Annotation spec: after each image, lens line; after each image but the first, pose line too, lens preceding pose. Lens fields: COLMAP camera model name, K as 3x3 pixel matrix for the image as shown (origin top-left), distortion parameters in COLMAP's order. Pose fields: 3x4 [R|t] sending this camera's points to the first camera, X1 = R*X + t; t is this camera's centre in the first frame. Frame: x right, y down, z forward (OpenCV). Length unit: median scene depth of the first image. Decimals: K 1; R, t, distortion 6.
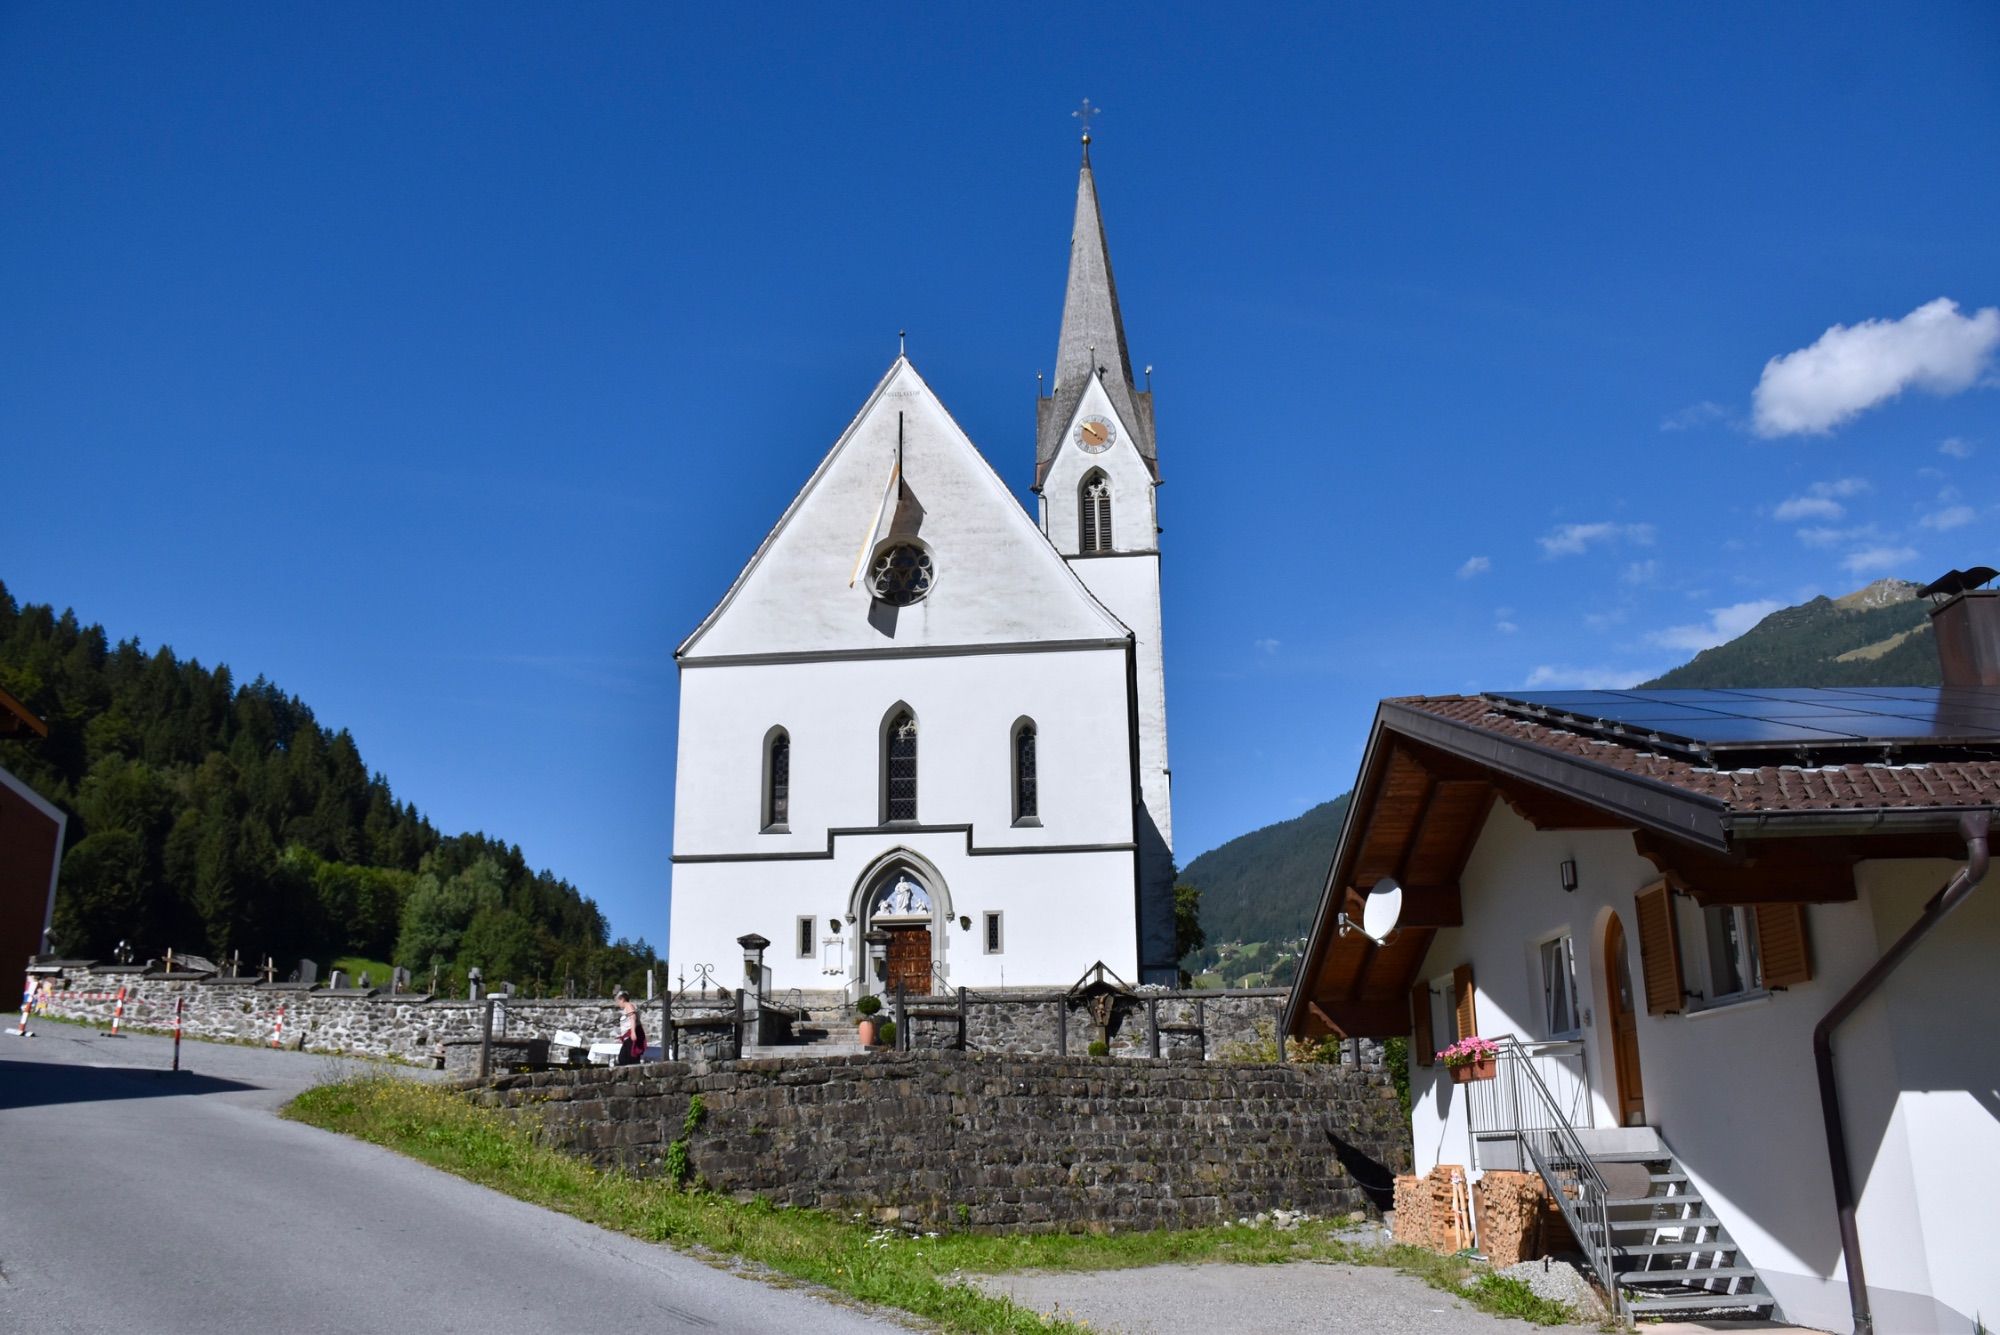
lens RADIAL K [[1571.6, 0, 990.3], [0, 1571.6, 675.2], [0, 0, 1]] dist [-0.147384, 0.106279]
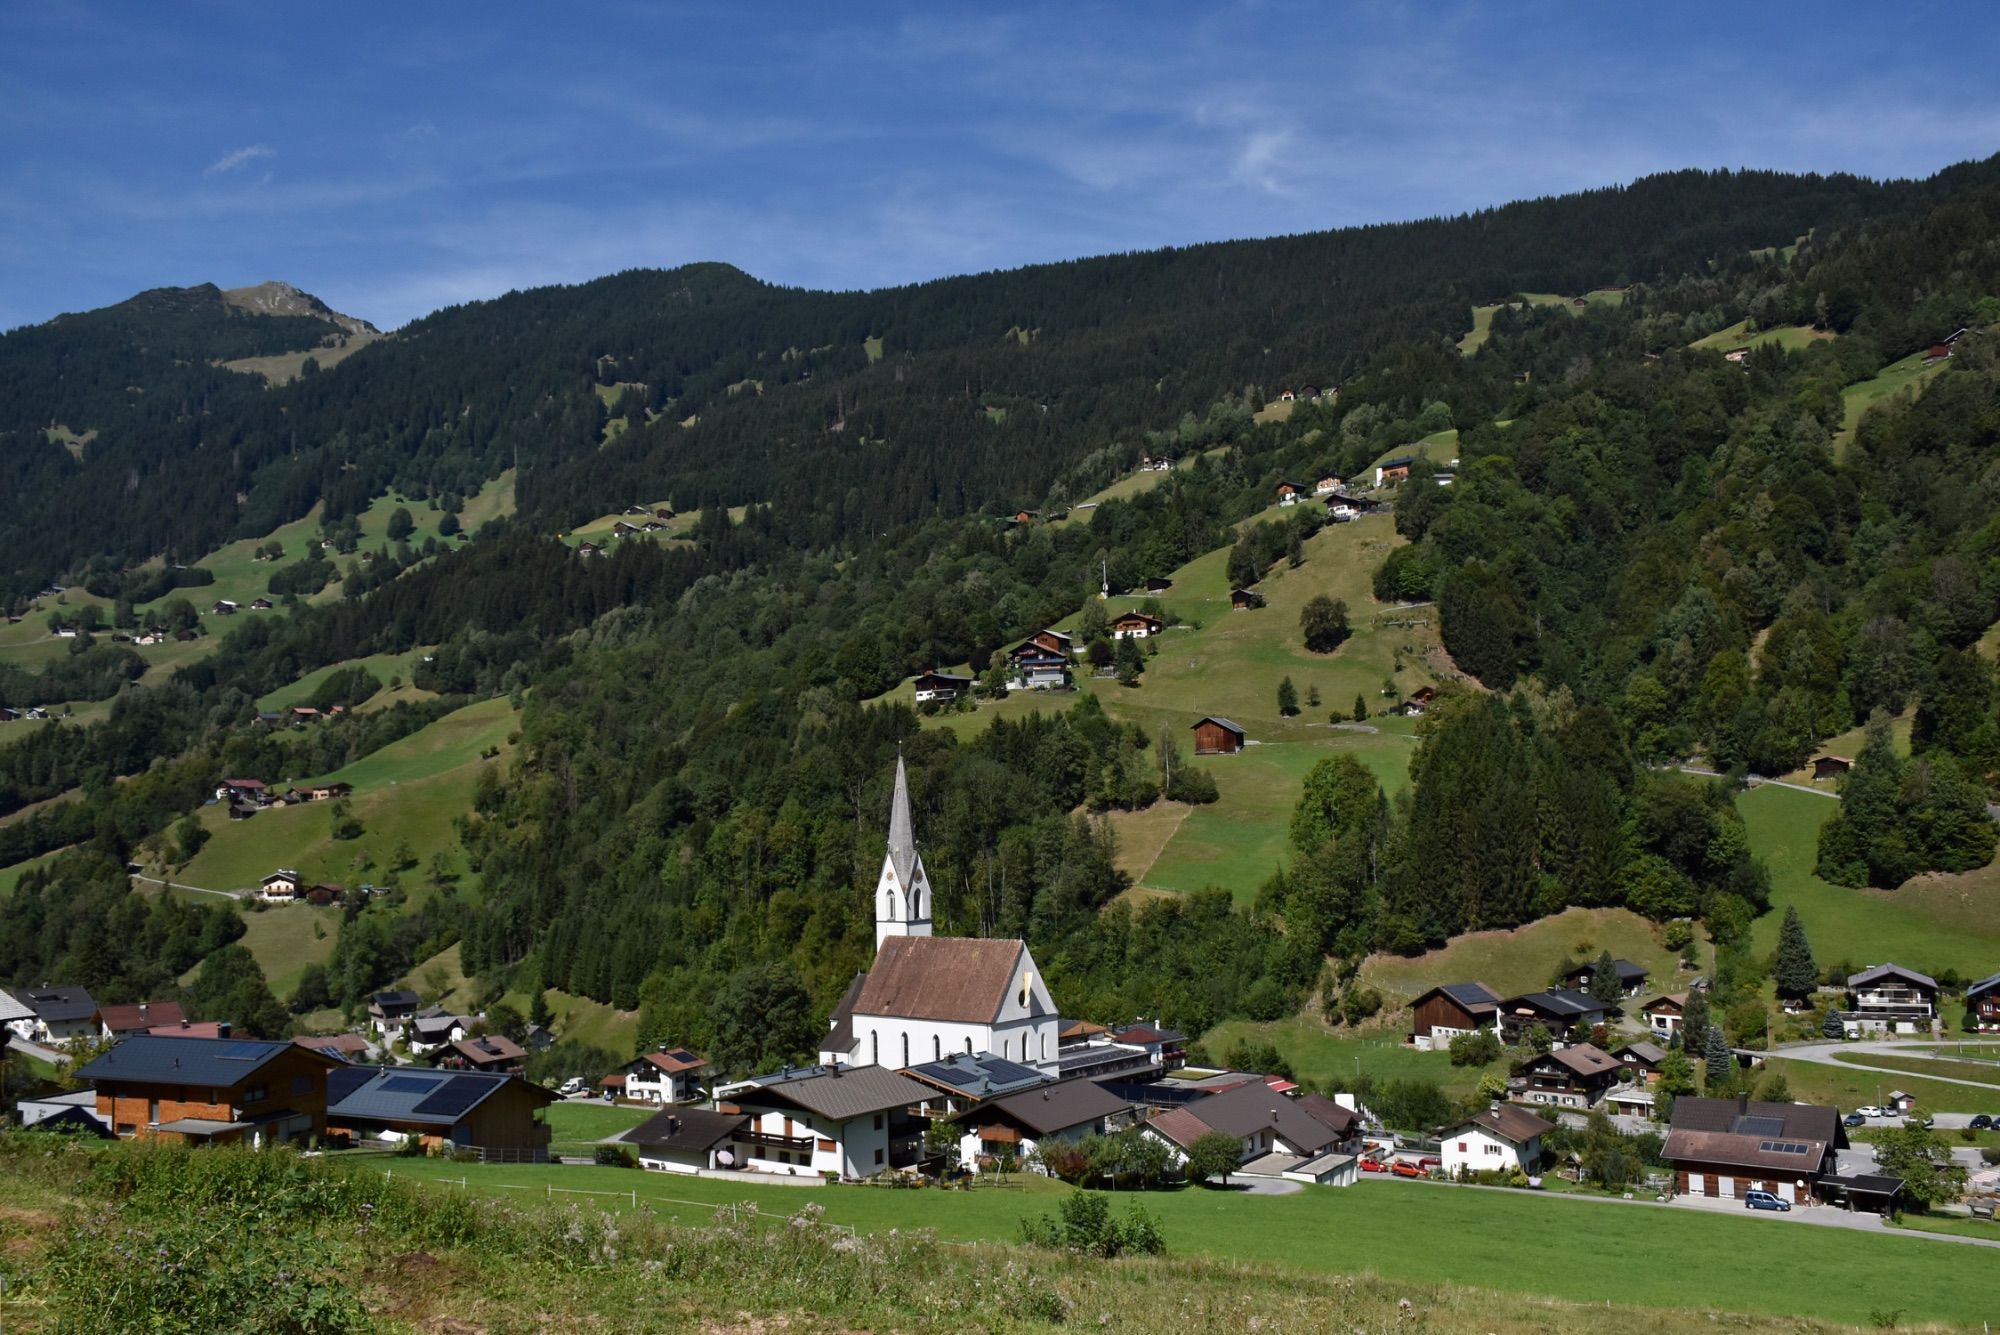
lens RADIAL K [[1806.0, 0, 996.6], [0, 1806.0, 687.7], [0, 0, 1]] dist [-0.056414, 0.015632]
pose [[0.556397, 0.052296, 0.829269, -4.327648], [-0.225002, 0.970213, 0.089780, -1.348355], [-0.799873, -0.236541, 0.551591, -1.460376]]
